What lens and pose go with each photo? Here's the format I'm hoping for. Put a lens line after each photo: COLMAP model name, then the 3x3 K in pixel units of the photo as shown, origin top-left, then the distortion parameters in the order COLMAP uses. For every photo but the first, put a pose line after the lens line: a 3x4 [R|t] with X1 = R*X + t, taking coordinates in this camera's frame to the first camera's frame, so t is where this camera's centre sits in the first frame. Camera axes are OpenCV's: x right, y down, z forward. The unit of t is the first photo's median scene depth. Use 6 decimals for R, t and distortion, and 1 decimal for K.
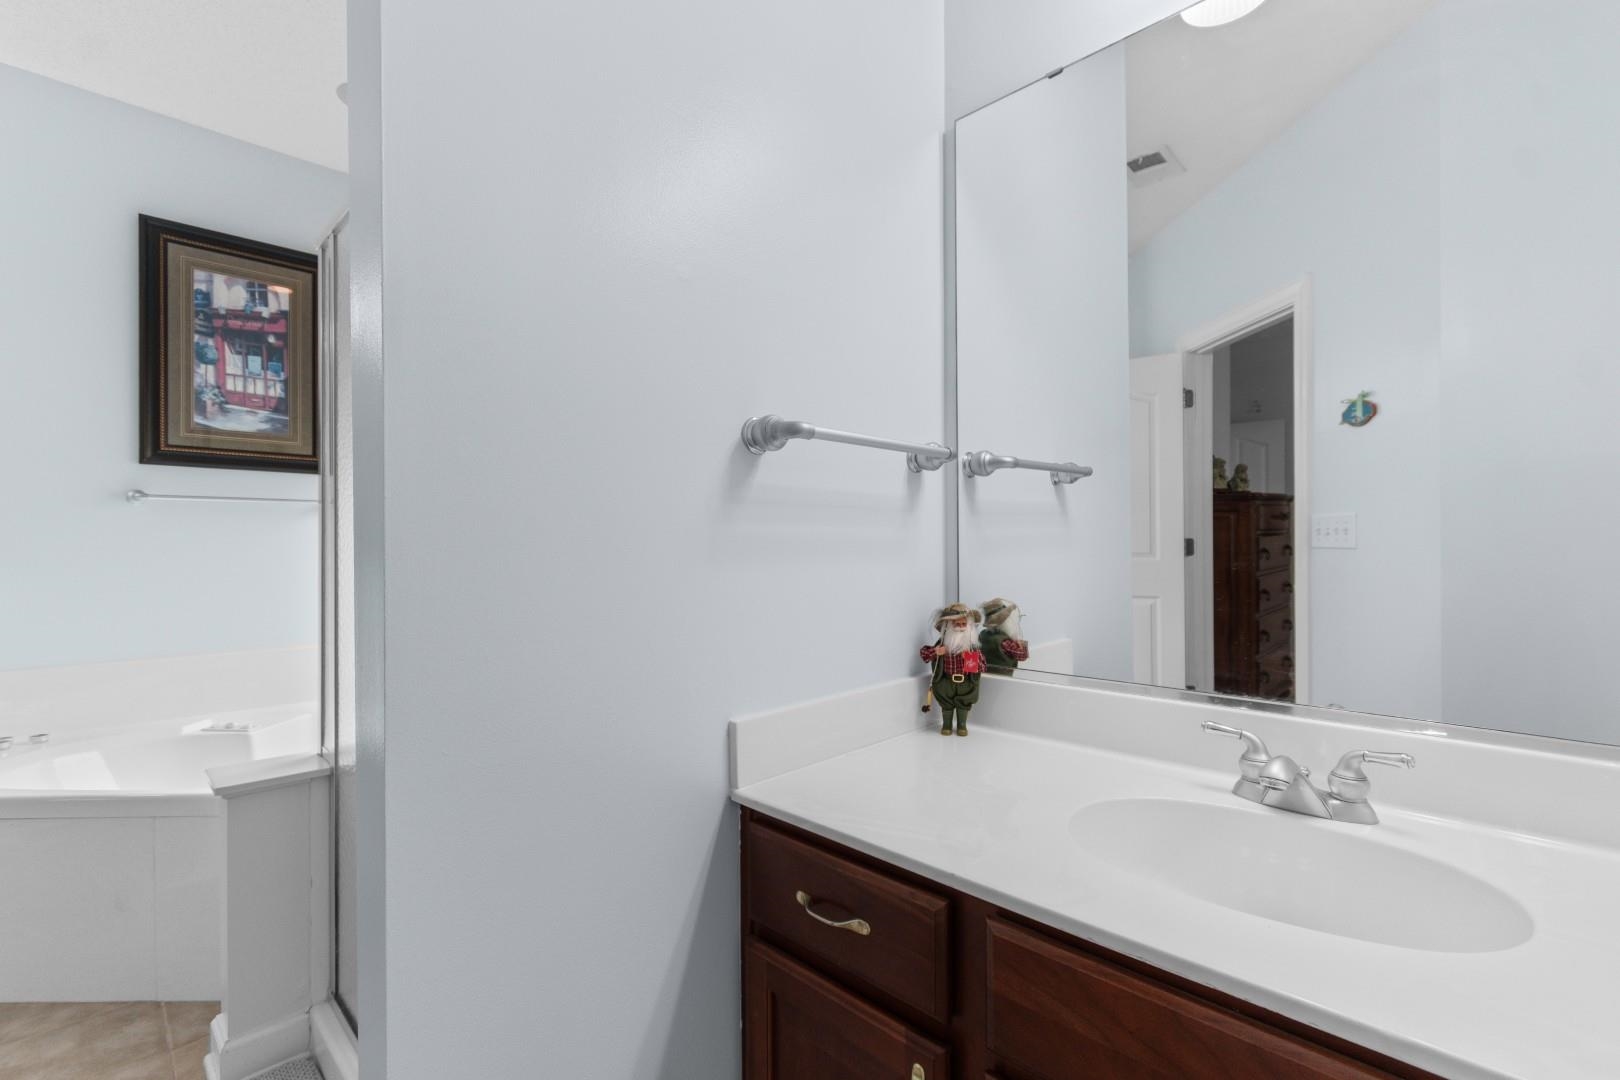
lens RADIAL K [[719.1, 0, 804.5], [0, 719.1, 534.4], [0, 0, 1]] dist [-0.001976, 0.000737]
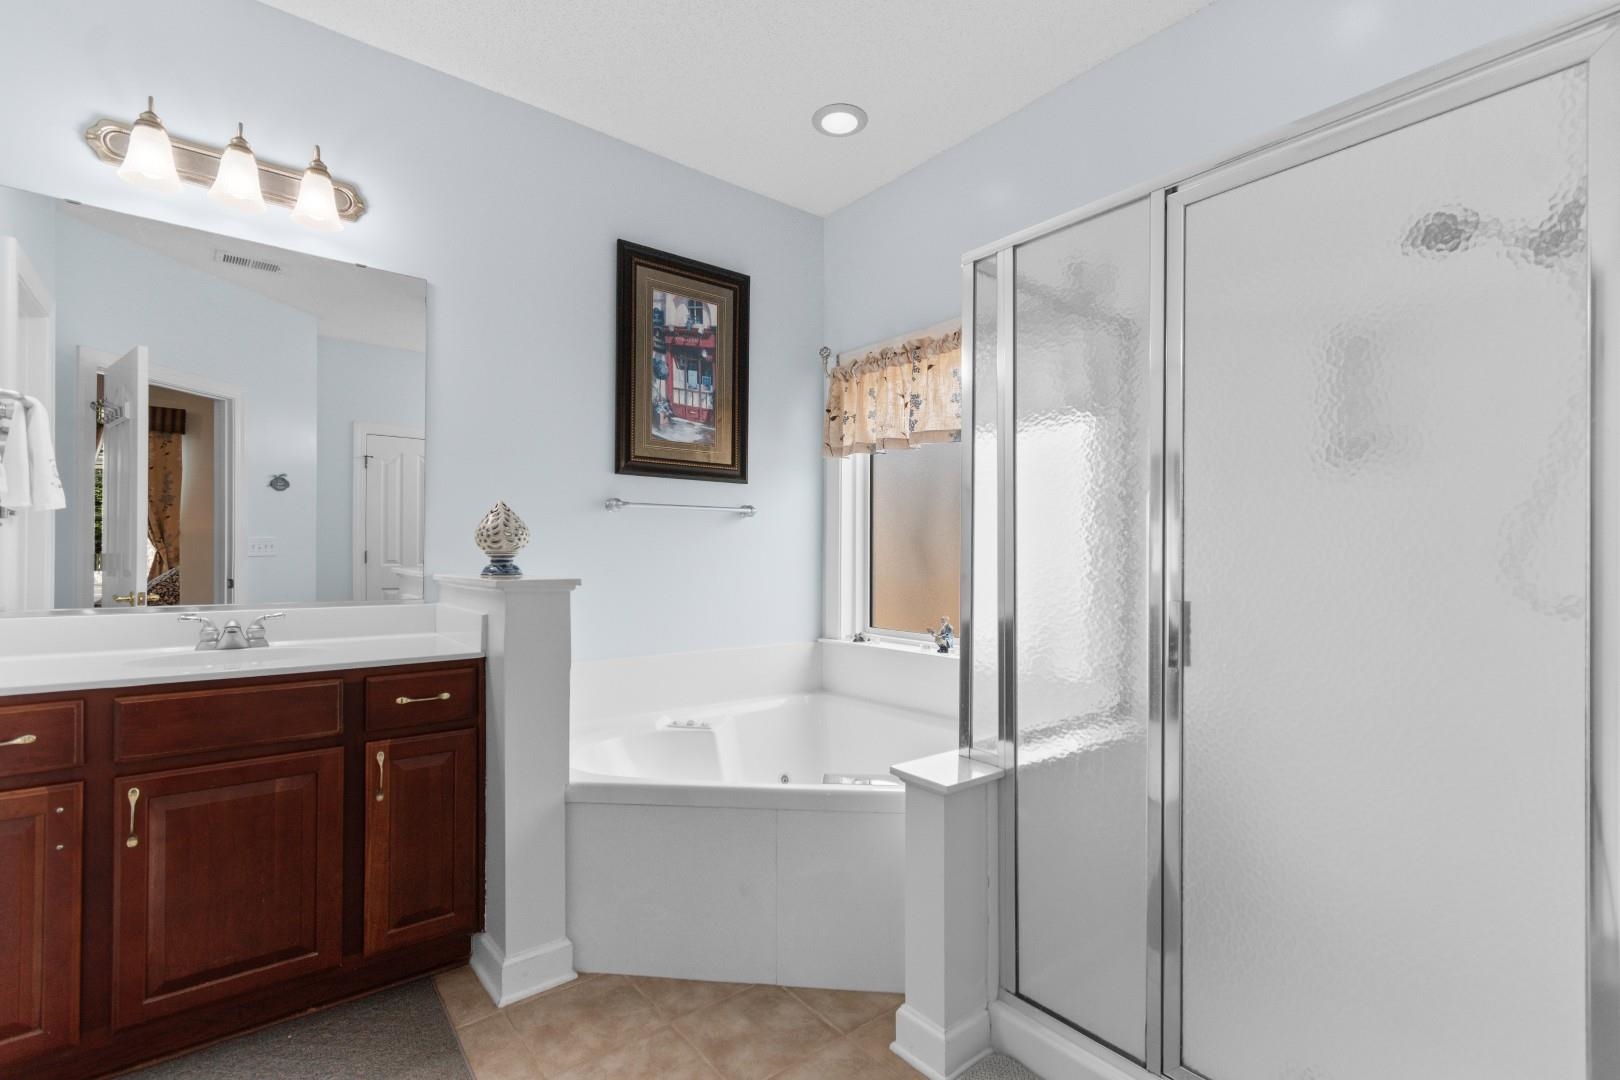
lens RADIAL K [[719.1, 0, 807.0], [0, 719.1, 542.2], [0, 0, 1]] dist [-0.001976, 0.000737]
pose [[0.993468, 0.001389, -0.114102, -0.490302], [-0.001549, 0.999998, -0.001317, 0.003662], [0.114100, 0.001485, 0.993468, -0.024644]]
